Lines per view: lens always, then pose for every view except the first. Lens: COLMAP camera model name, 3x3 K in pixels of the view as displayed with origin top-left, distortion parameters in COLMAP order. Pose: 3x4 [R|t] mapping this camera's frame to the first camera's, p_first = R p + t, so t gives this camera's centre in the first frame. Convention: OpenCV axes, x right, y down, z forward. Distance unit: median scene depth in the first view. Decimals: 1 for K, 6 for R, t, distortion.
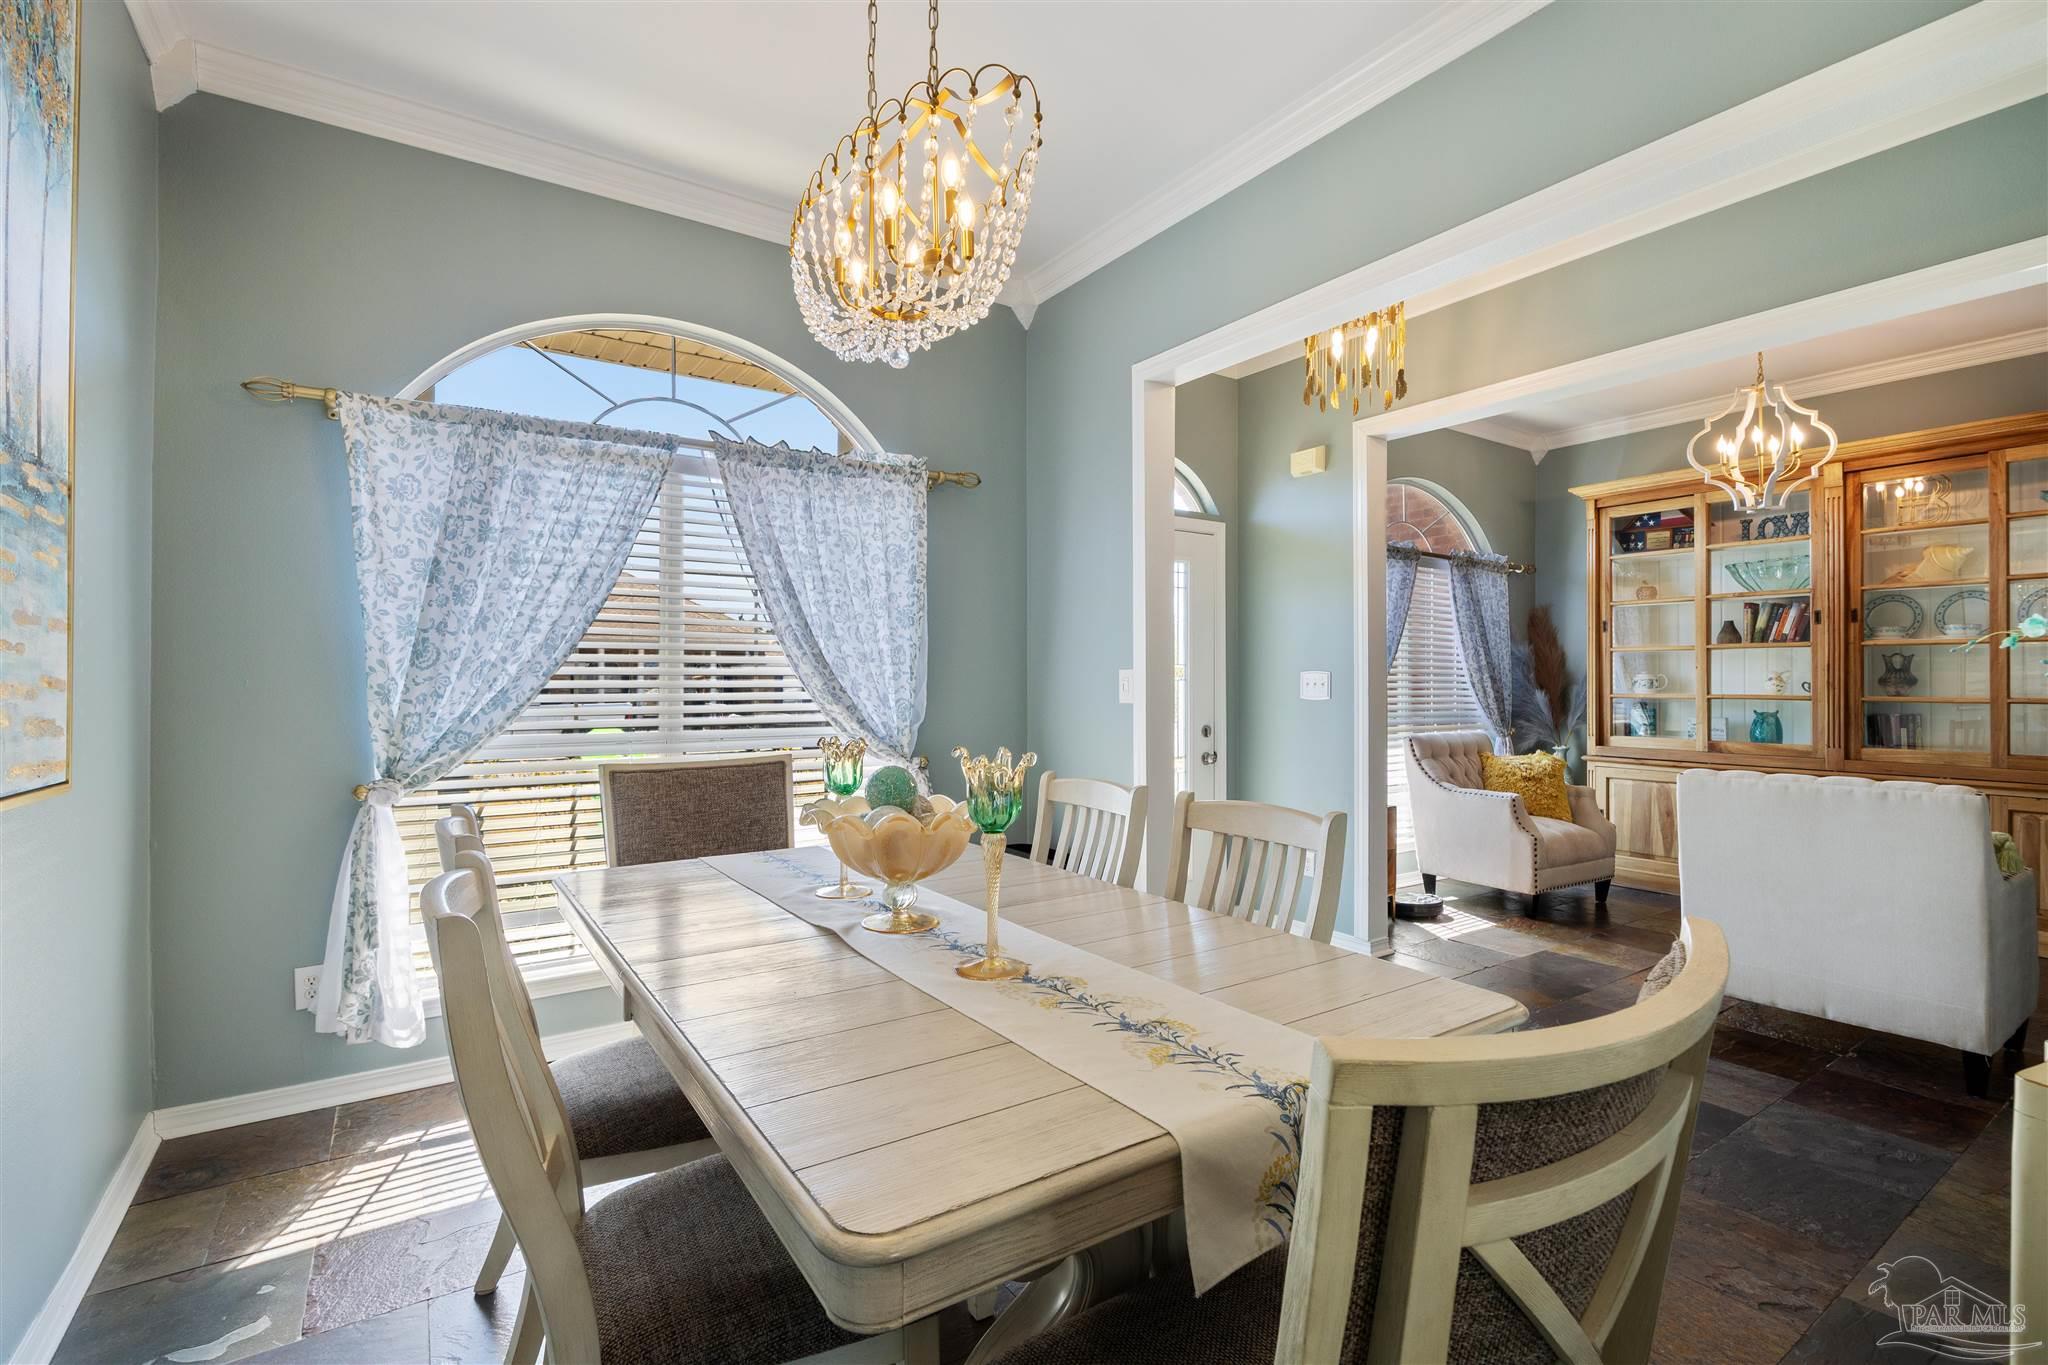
lens RADIAL K [[908.0, 0, 1024.0], [0, 908.0, 682.5], [0, 0, 1]] dist [-0.002516, -0.000691]
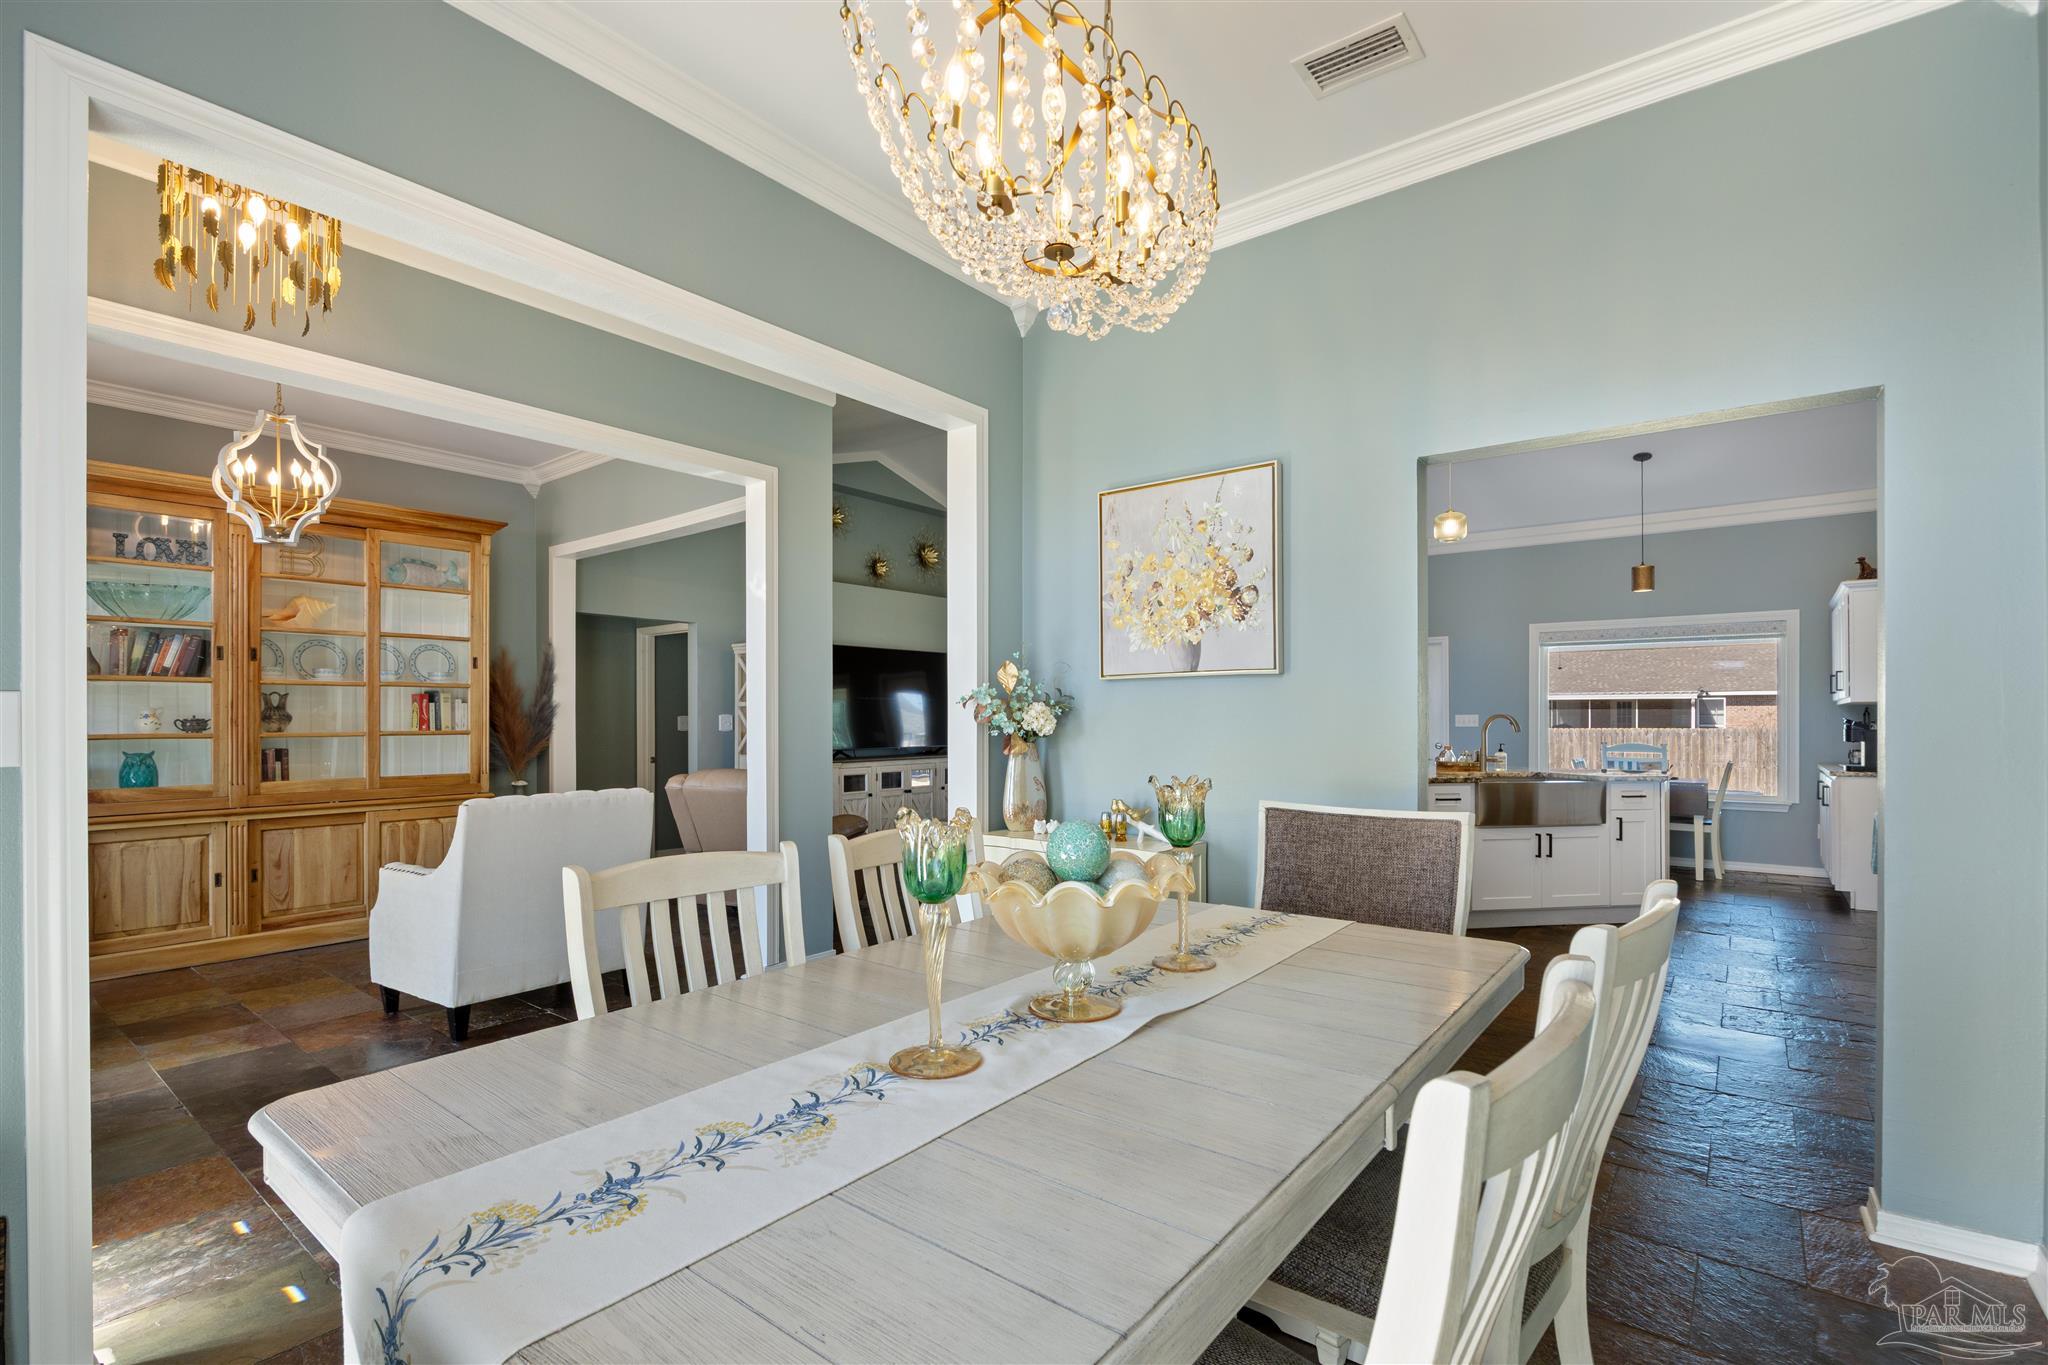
lens RADIAL K [[958.8, 0, 1014.4], [0, 958.8, 704.0], [0, 0, 1]] dist [-0.002852, -0.001215]
pose [[-0.297330, 0.006837, 0.954750, -0.373245], [0.005892, 0.999968, -0.005325, -0.006672], [-0.954757, 0.004042, -0.297361, 0.503950]]
